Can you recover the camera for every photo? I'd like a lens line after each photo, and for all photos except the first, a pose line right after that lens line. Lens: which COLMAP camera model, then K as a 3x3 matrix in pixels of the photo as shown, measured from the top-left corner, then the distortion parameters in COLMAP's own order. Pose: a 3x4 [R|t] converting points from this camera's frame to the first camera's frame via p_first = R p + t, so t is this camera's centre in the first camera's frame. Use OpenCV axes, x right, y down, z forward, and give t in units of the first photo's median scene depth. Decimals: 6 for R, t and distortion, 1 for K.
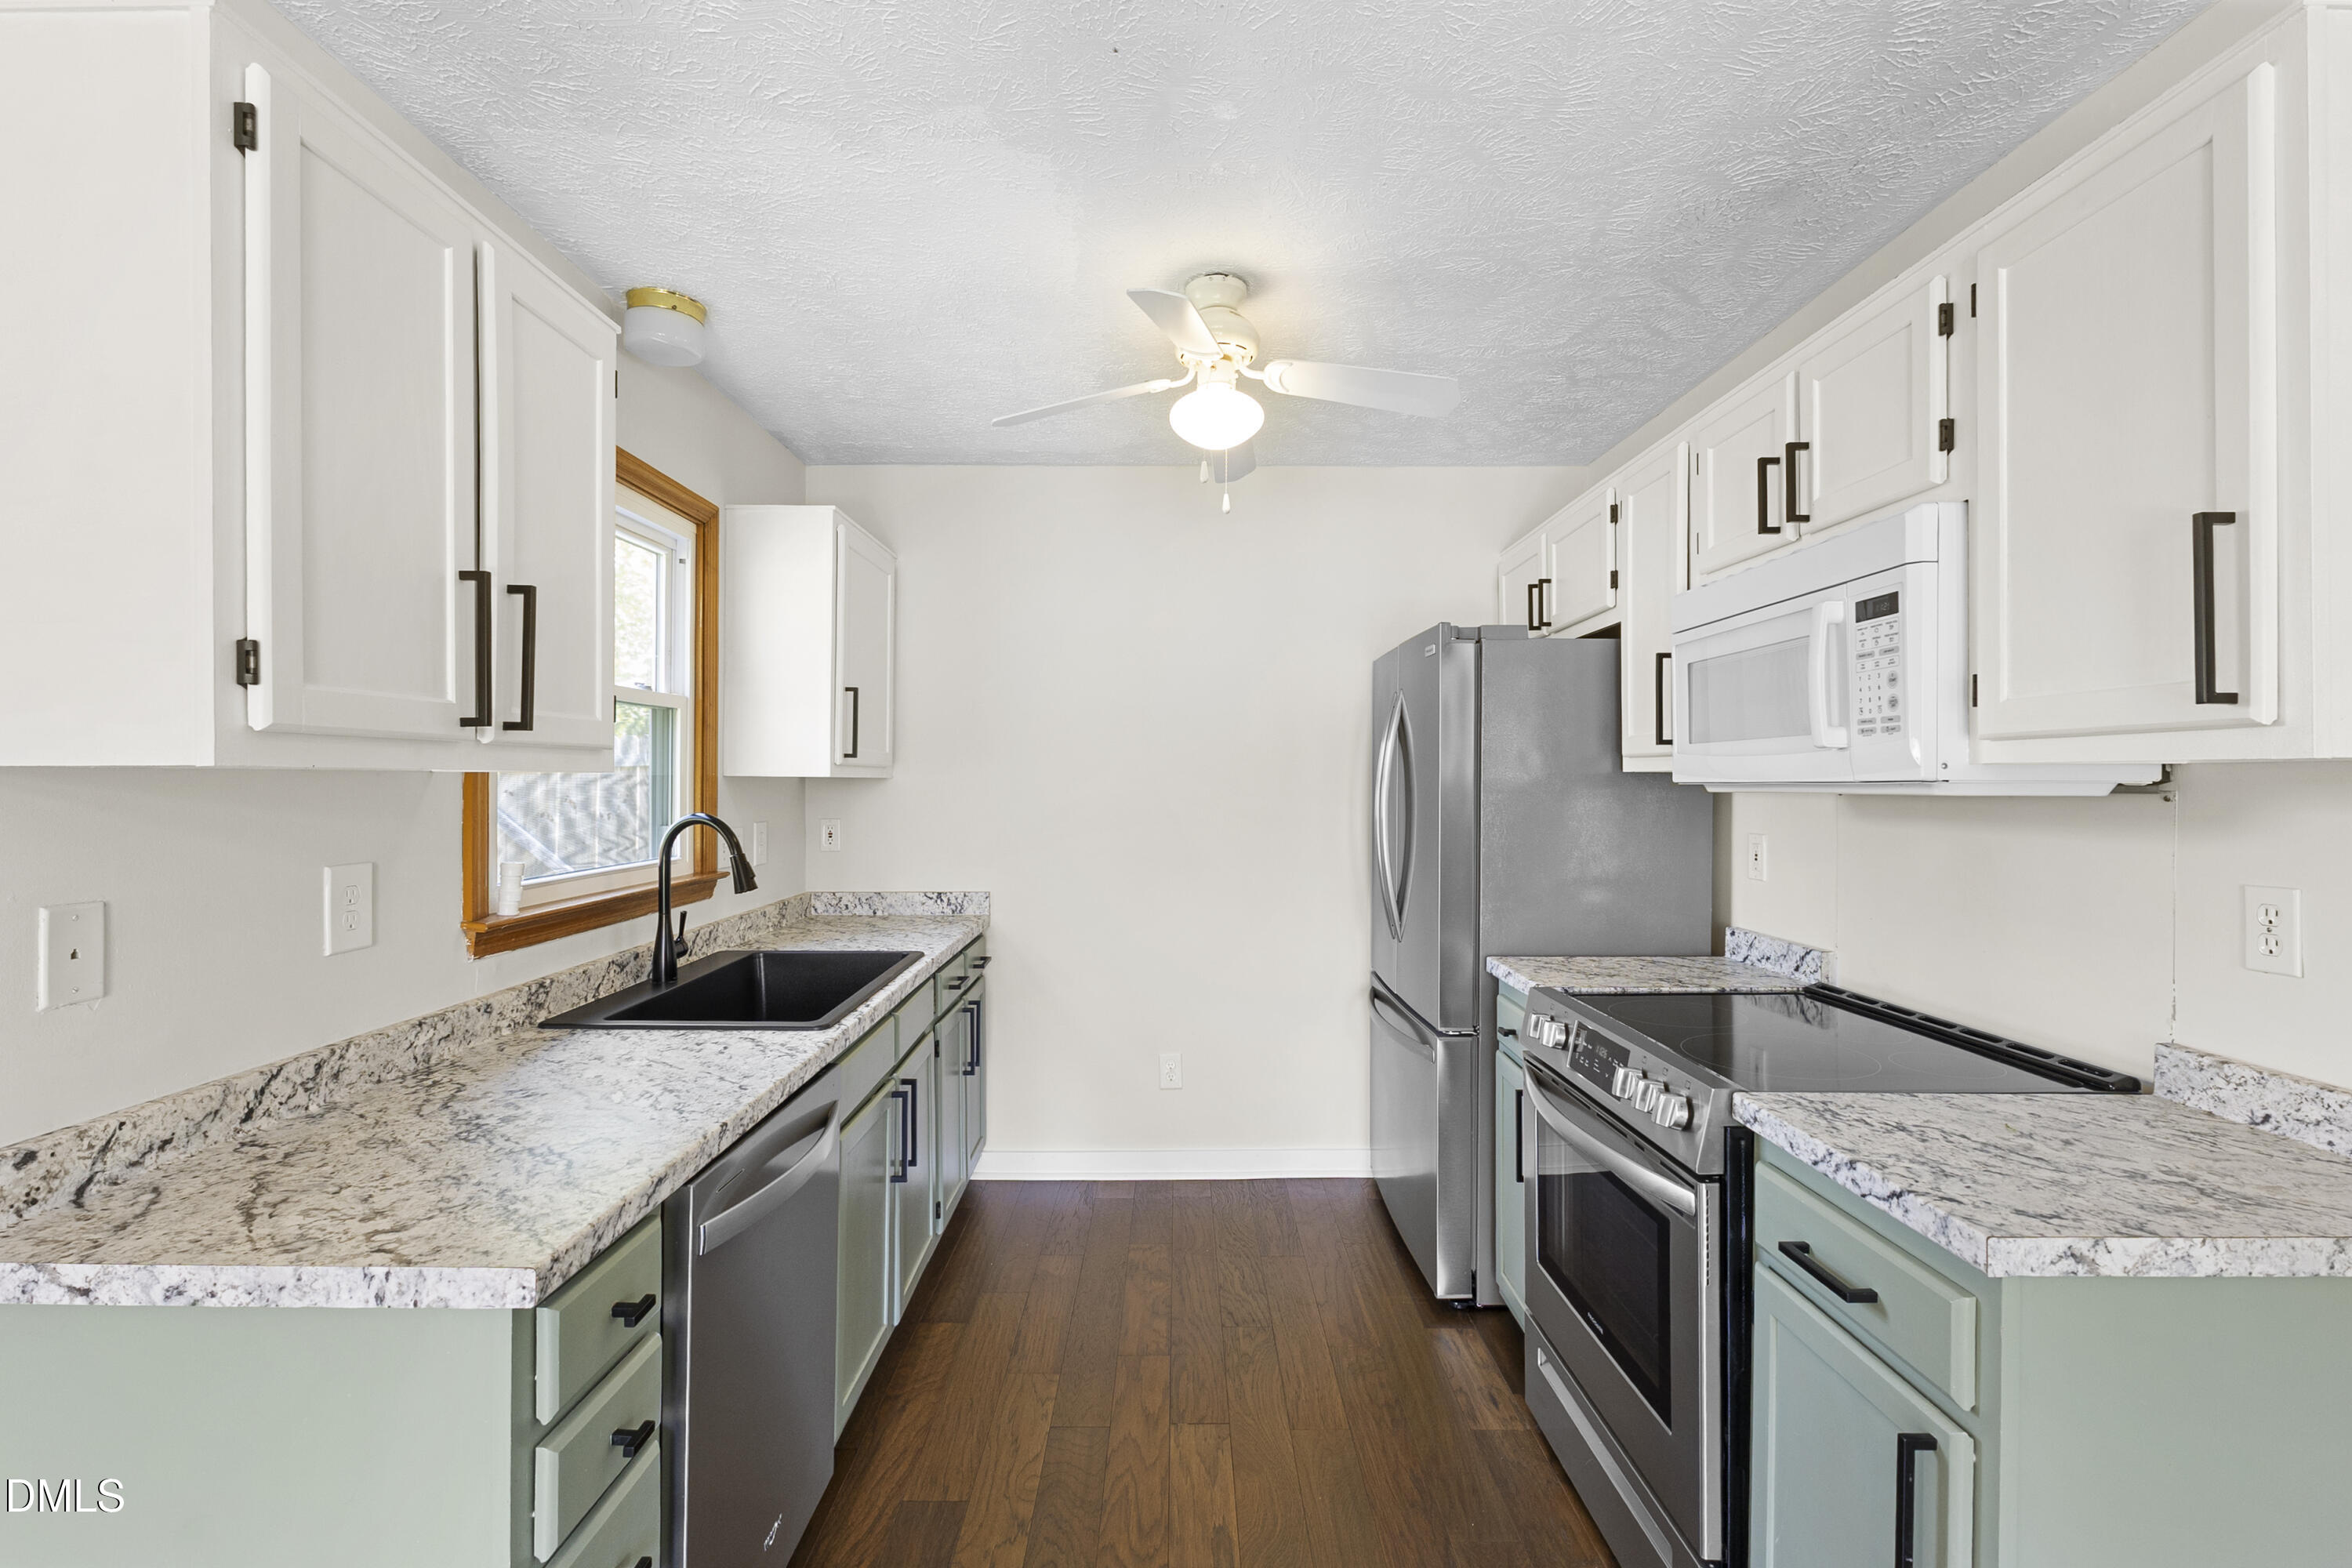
lens RADIAL K [[1044.0, 0, 1169.3], [0, 1044.0, 778.2], [0, 0, 1]] dist [-0.005317, 0.001774]
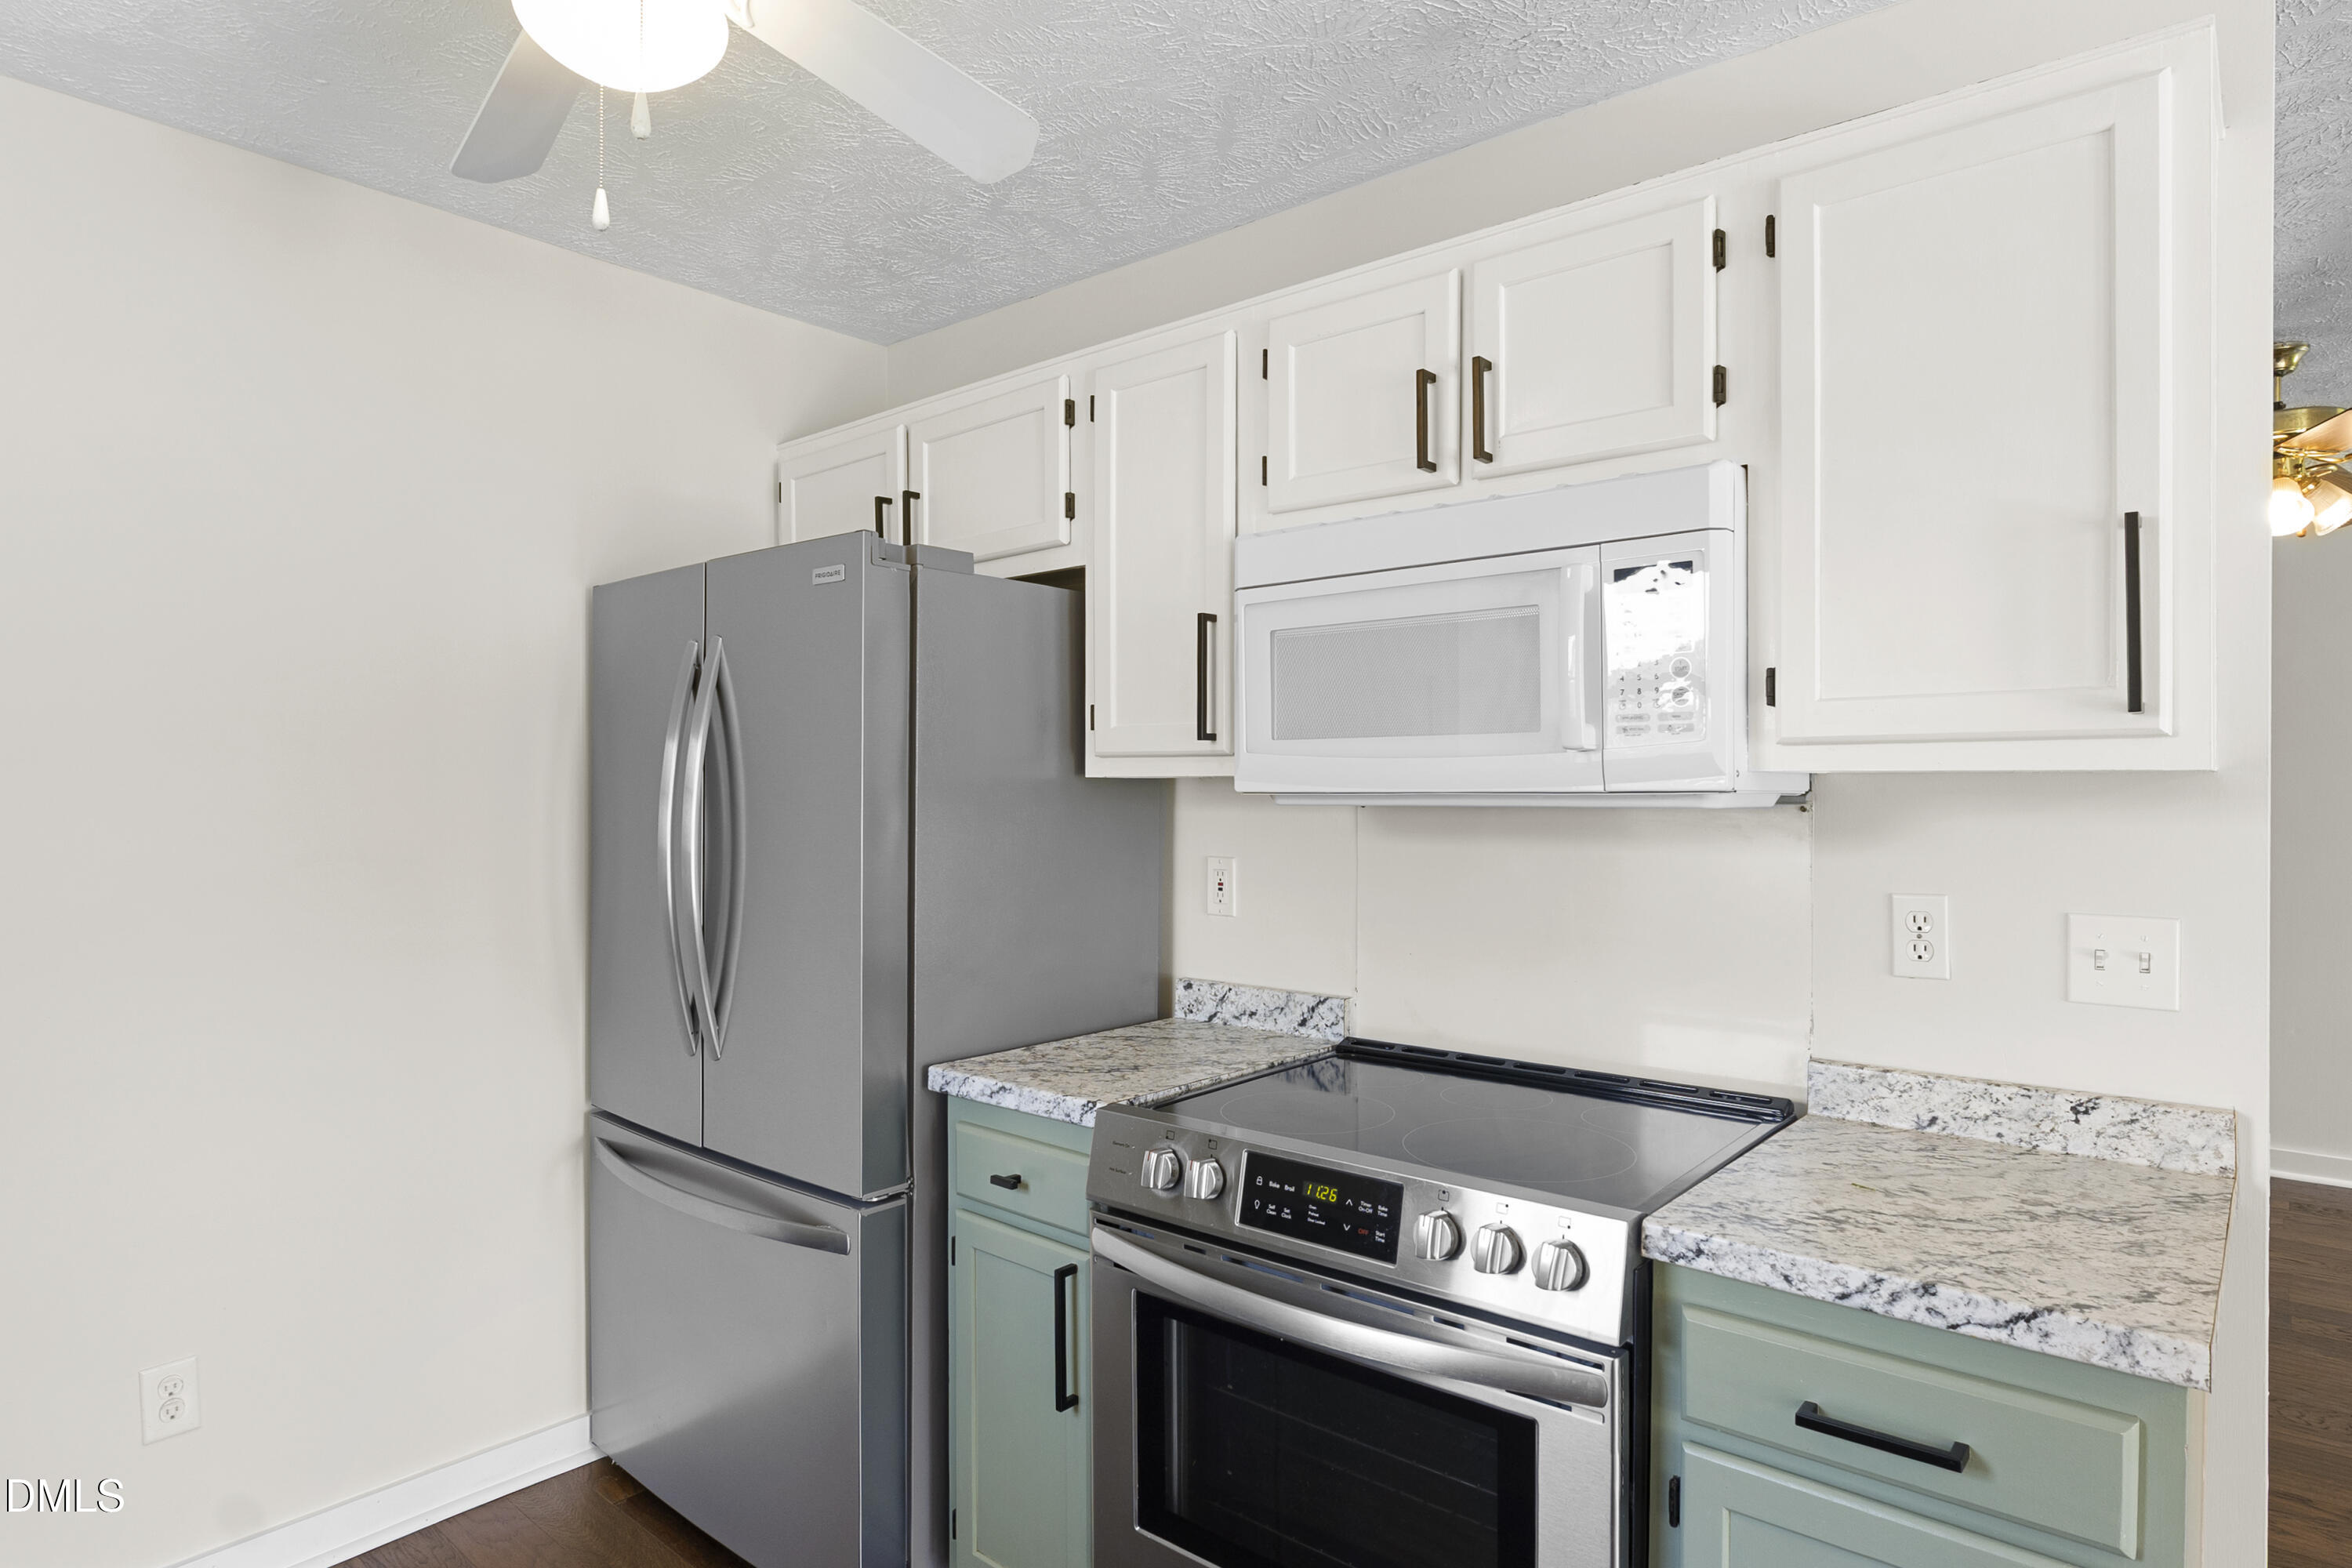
lens RADIAL K [[1310.6, 0, 1174.2], [0, 1310.6, 790.2], [0, 0, 1]] dist [-0.013218, 0.002910]
pose [[0.651754, -0.001150, 0.758429, -0.396434], [-0.002356, 0.999991, 0.003540, -0.000846], [-0.758427, -0.004094, 0.651746, 0.716719]]
